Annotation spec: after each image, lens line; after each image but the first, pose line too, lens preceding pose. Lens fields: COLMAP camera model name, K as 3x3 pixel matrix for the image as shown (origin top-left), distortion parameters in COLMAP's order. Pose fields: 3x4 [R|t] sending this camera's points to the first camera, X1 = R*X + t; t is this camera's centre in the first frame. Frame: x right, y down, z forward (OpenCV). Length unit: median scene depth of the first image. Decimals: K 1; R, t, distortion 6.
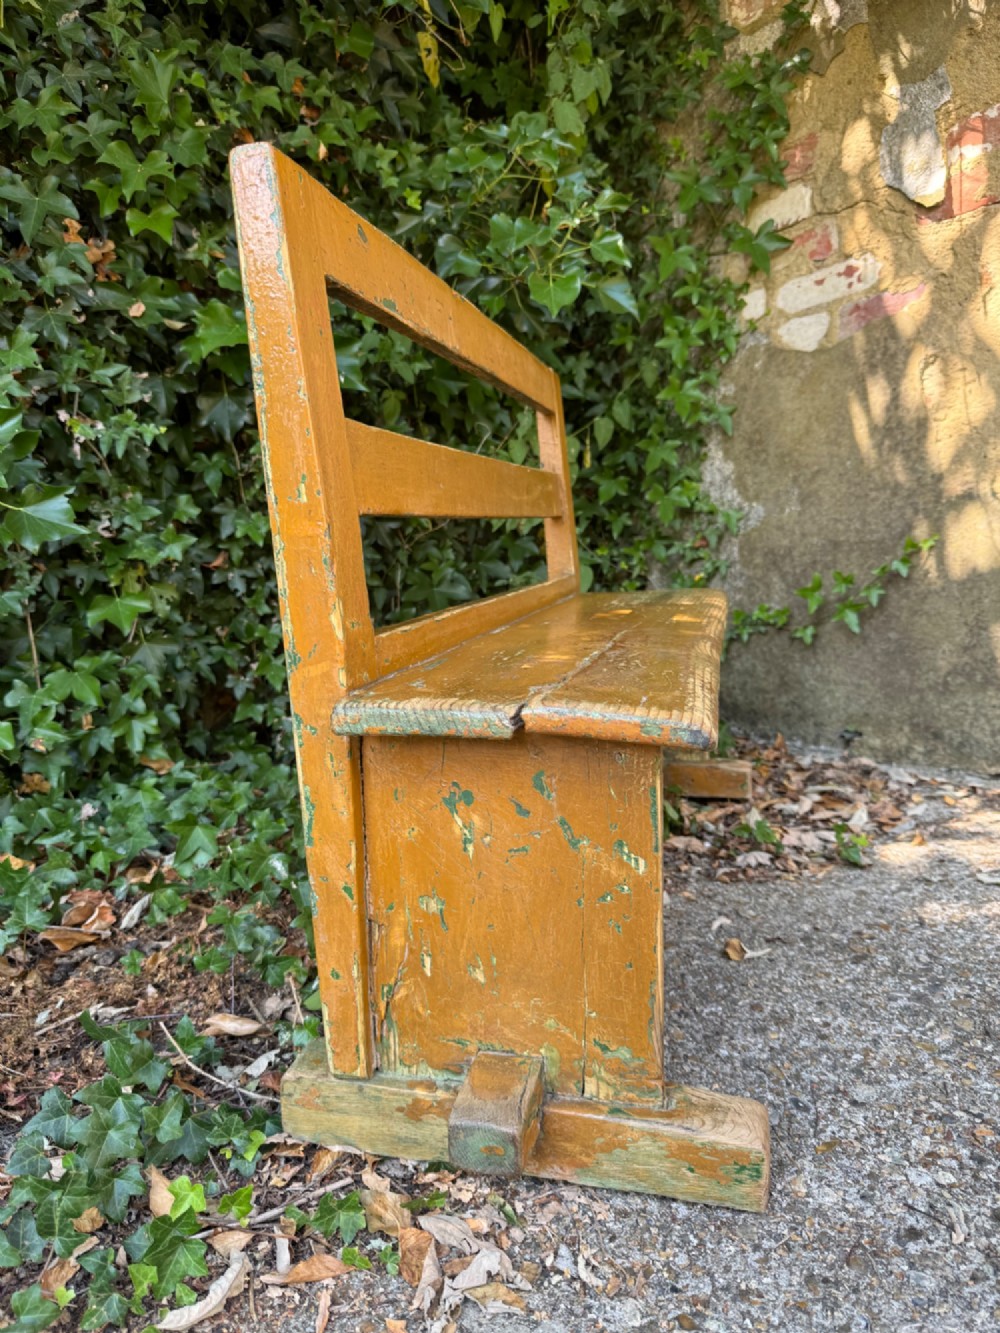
lens RADIAL K [[960.8, 0, 497.9], [0, 960.8, 671.4], [0, 0, 1]] dist [-0.009994, -0.005931]
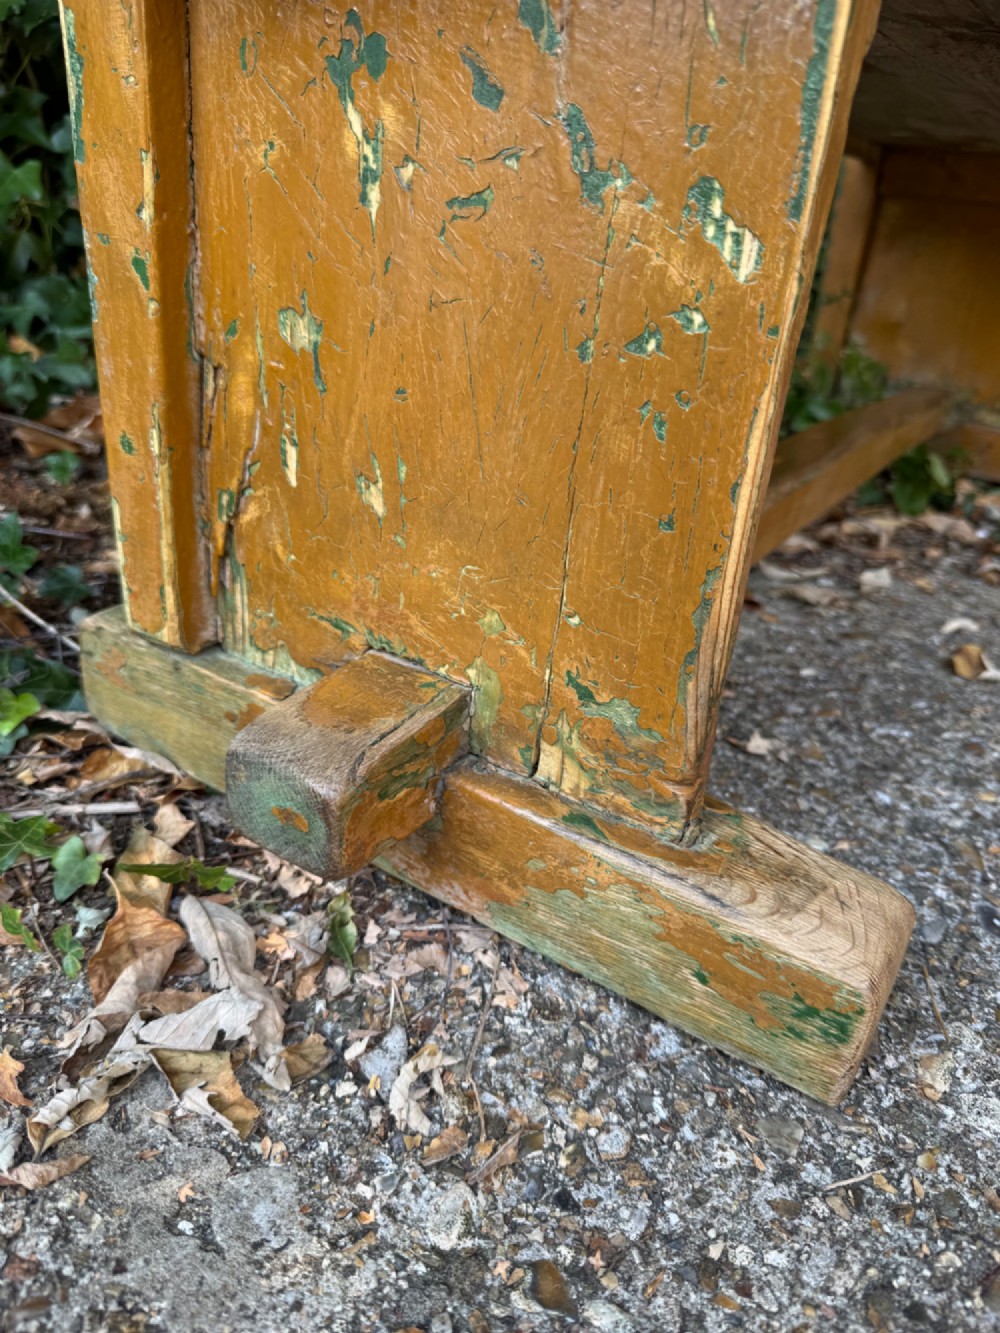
lens RADIAL K [[979.1, 0, 506.1], [0, 979.1, 675.7], [0, 0, 1]] dist [-0.006401, -0.037844]
pose [[0.944356, 0.239116, -0.225866, 0.128790], [-0.162461, 0.936152, 0.311812, 0.175152], [0.286004, -0.257767, 0.922907, 0.399864]]
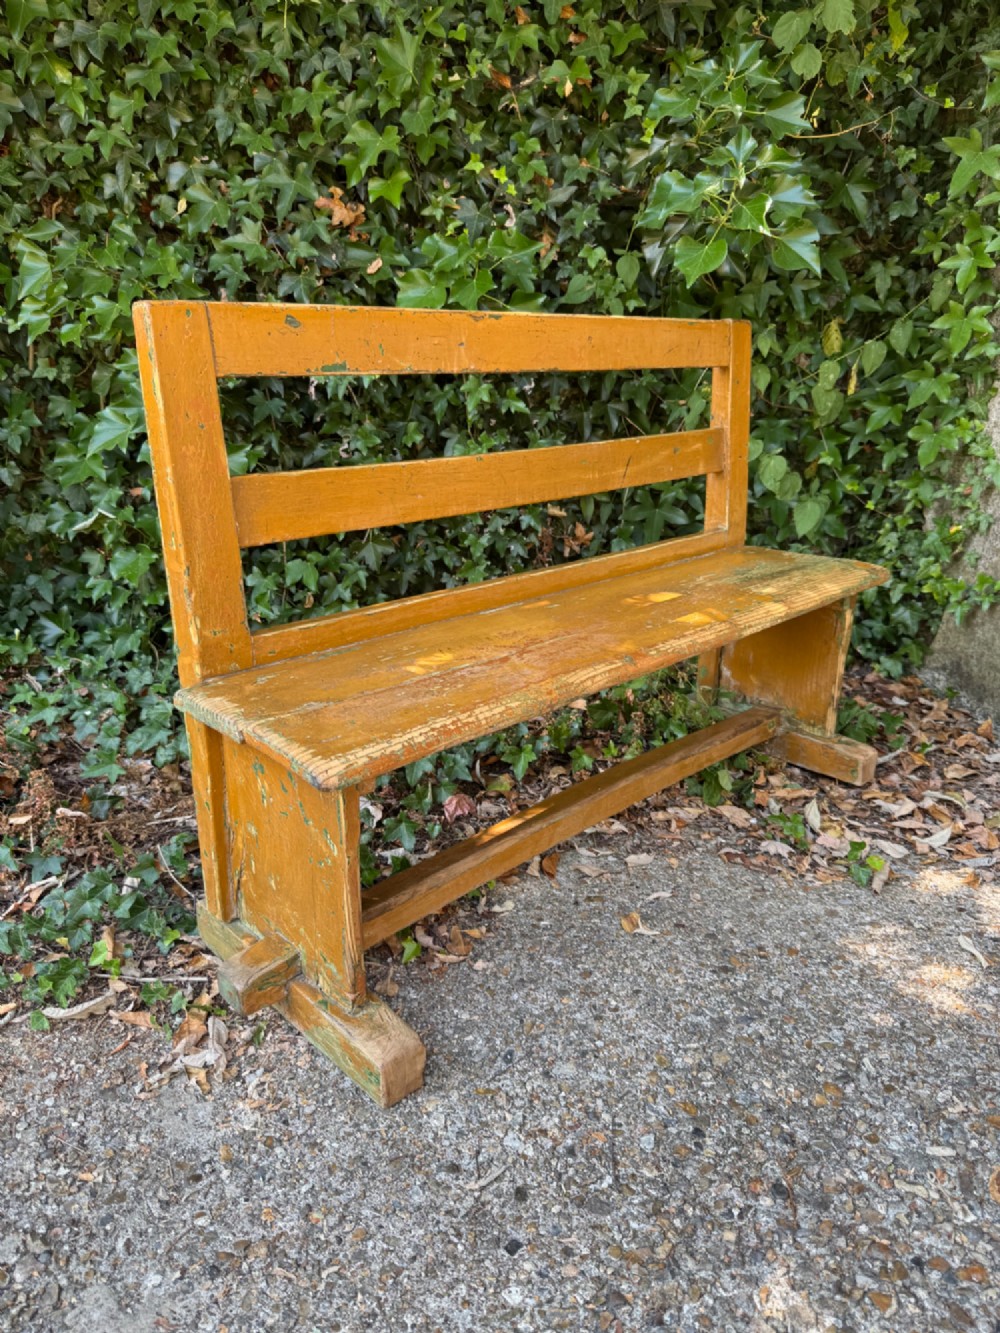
lens RADIAL K [[954.4, 0, 499.0], [0, 954.4, 671.5], [0, 0, 1]] dist [-0.008674, -0.005430]
pose [[0.855723, 0.212798, -0.471651, 0.650217], [-0.118127, 0.967790, 0.222325, -0.260745], [0.503769, -0.134534, 0.853298, -0.008387]]
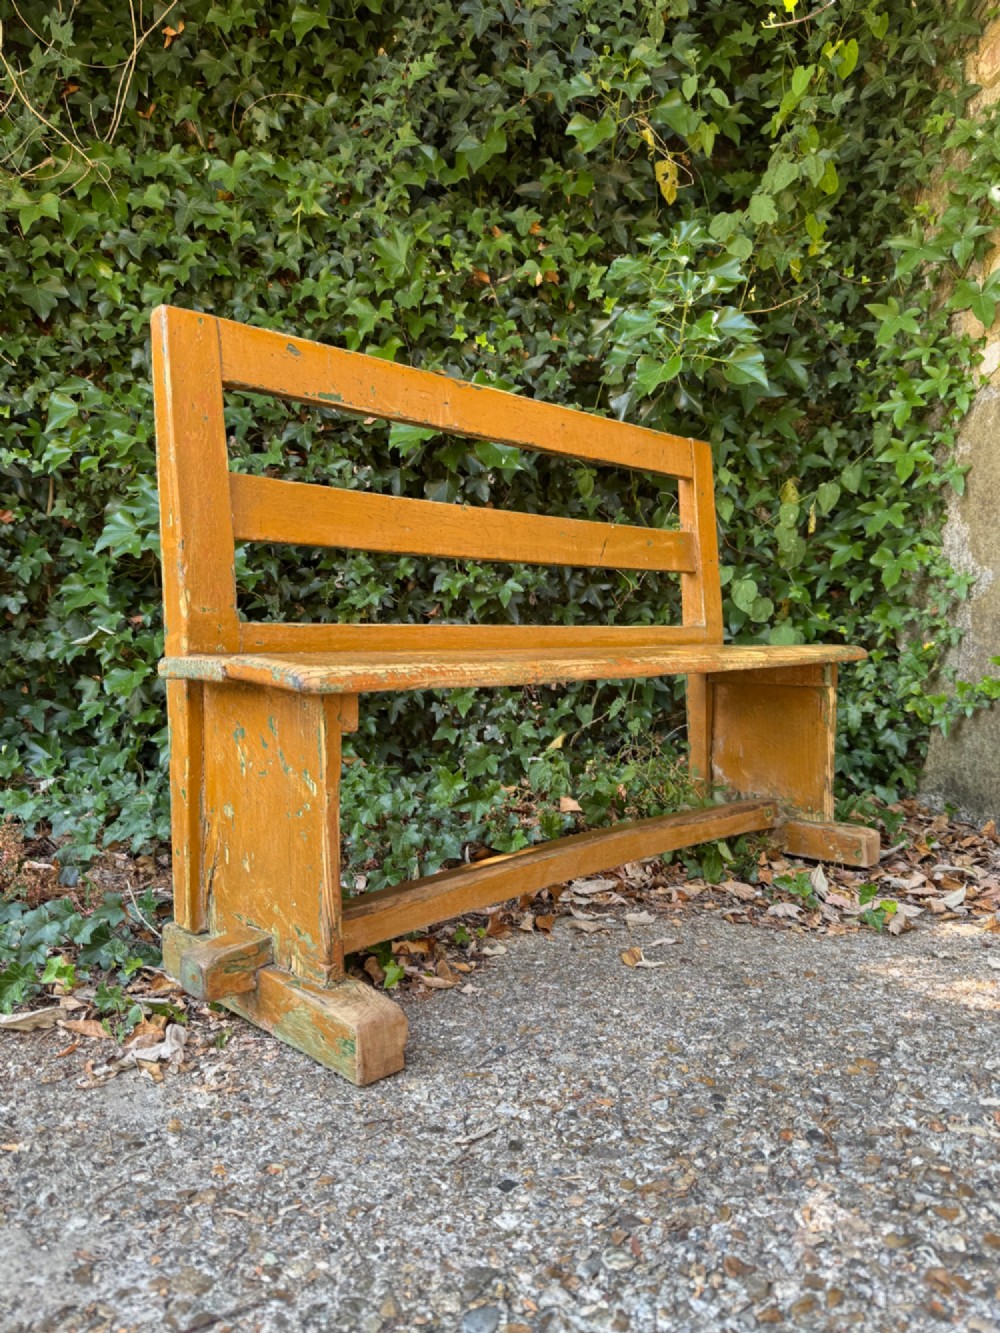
lens RADIAL K [[951.4, 0, 495.1], [0, 951.4, 671.3], [0, 0, 1]] dist [-0.004267, -0.008832]
pose [[0.859856, 0.049357, -0.508146, 0.705436], [-0.099465, 0.992439, -0.071910, 0.076244], [0.500755, 0.112375, 0.858264, -0.010847]]
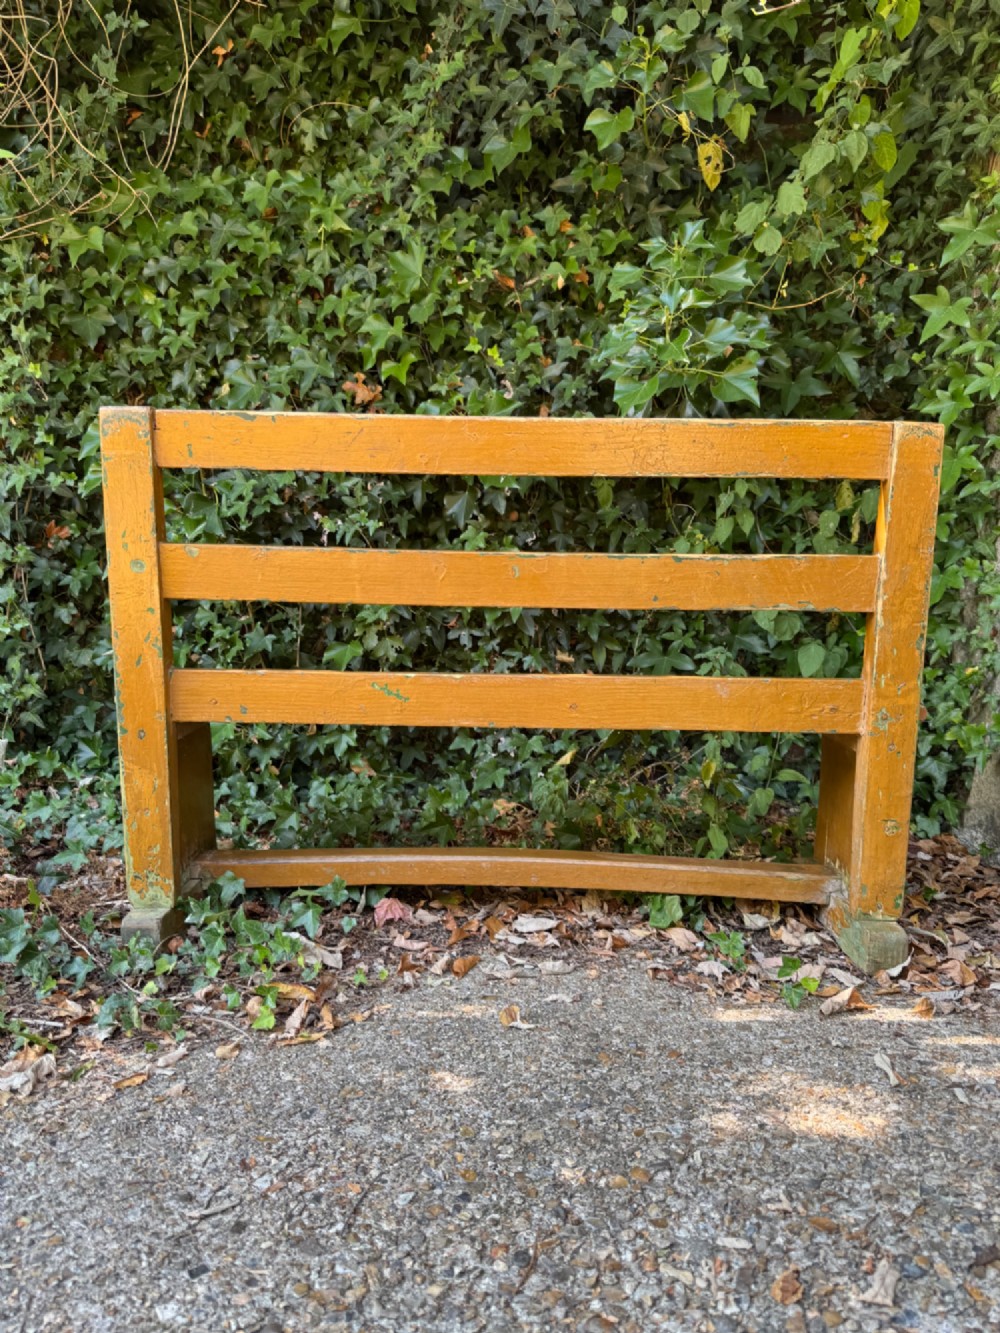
lens RADIAL K [[951.3, 0, 496.4], [0, 951.3, 673.9], [0, 0, 1]] dist [-0.007846, -0.002540]
pose [[0.749191, 0.095196, -0.655478, 0.991148], [-0.127069, 0.991893, -0.001183, -0.091472], [0.650051, 0.084177, 0.755214, 0.183279]]
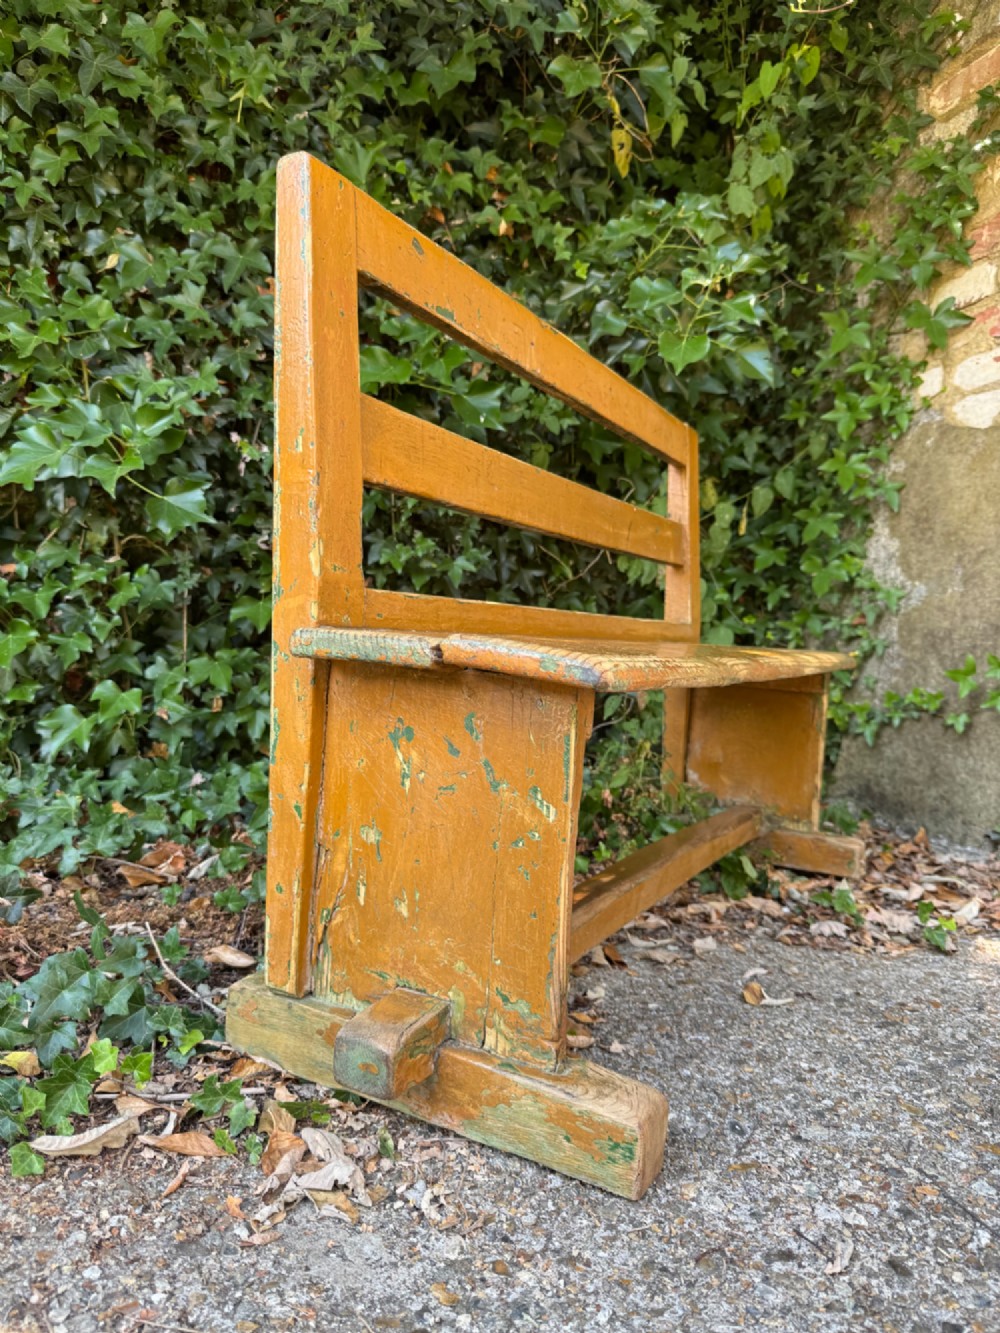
lens RADIAL K [[960.3, 0, 498.4], [0, 960.3, 662.4], [0, 0, 1]] dist [-0.006190, -0.010028]
pose [[0.965168, 0.100270, -0.241653, 0.223572], [-0.127112, 0.987021, -0.098139, 0.104229], [0.228676, 0.125438, 0.965387, -0.008501]]
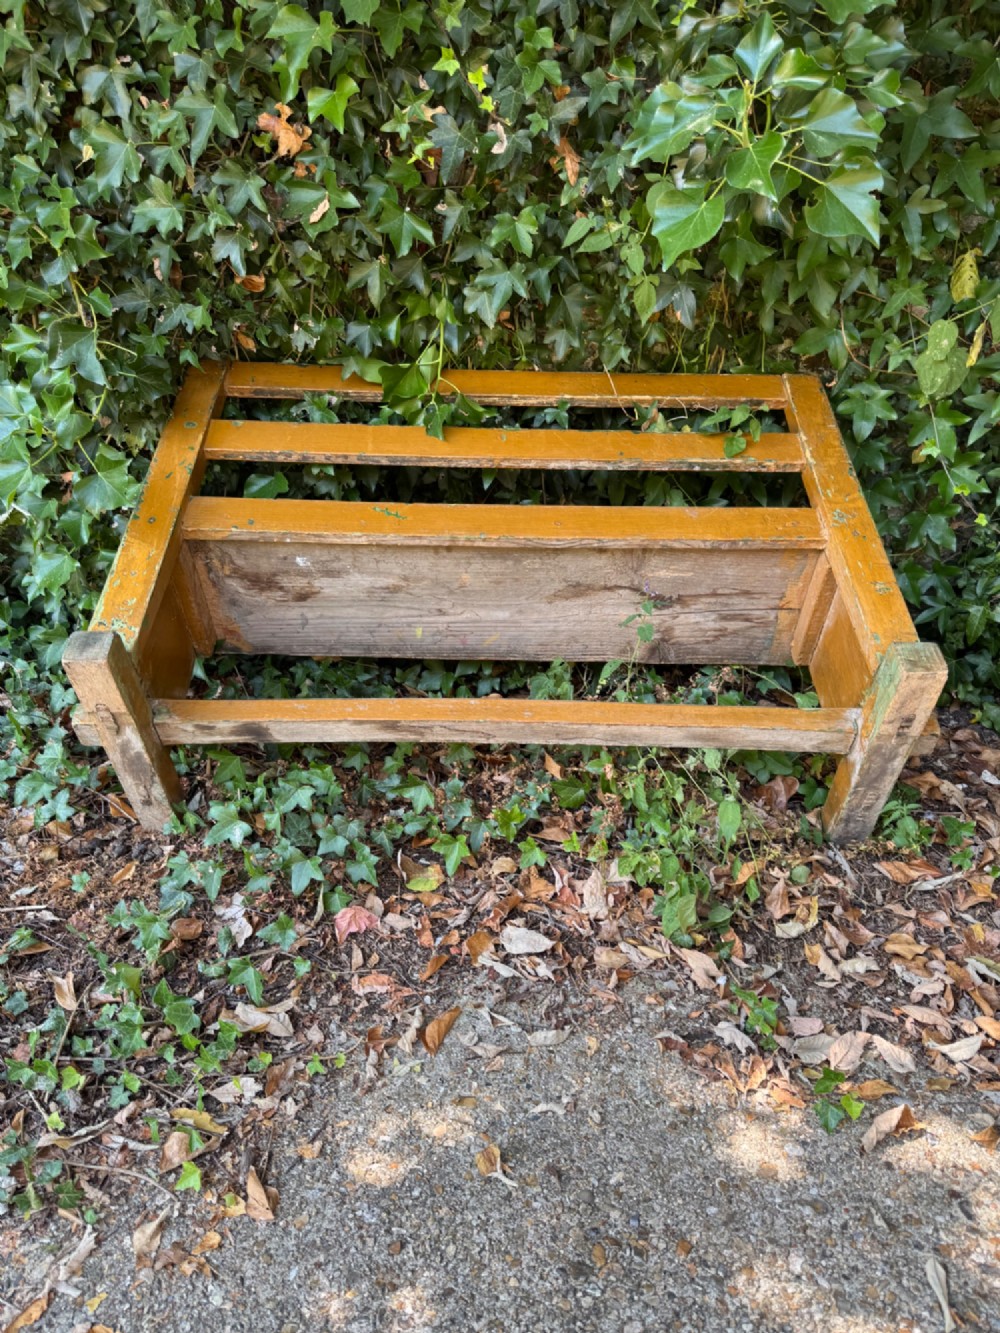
lens RADIAL K [[964.3, 0, 507.6], [0, 964.3, 663.1], [0, 0, 1]] dist [0.000654, 0.000826]
pose [[0.747579, 0.333389, -0.574436, 0.688954], [-0.123280, 0.919513, 0.373226, -0.517346], [0.652631, -0.208199, 0.728509, 0.512726]]
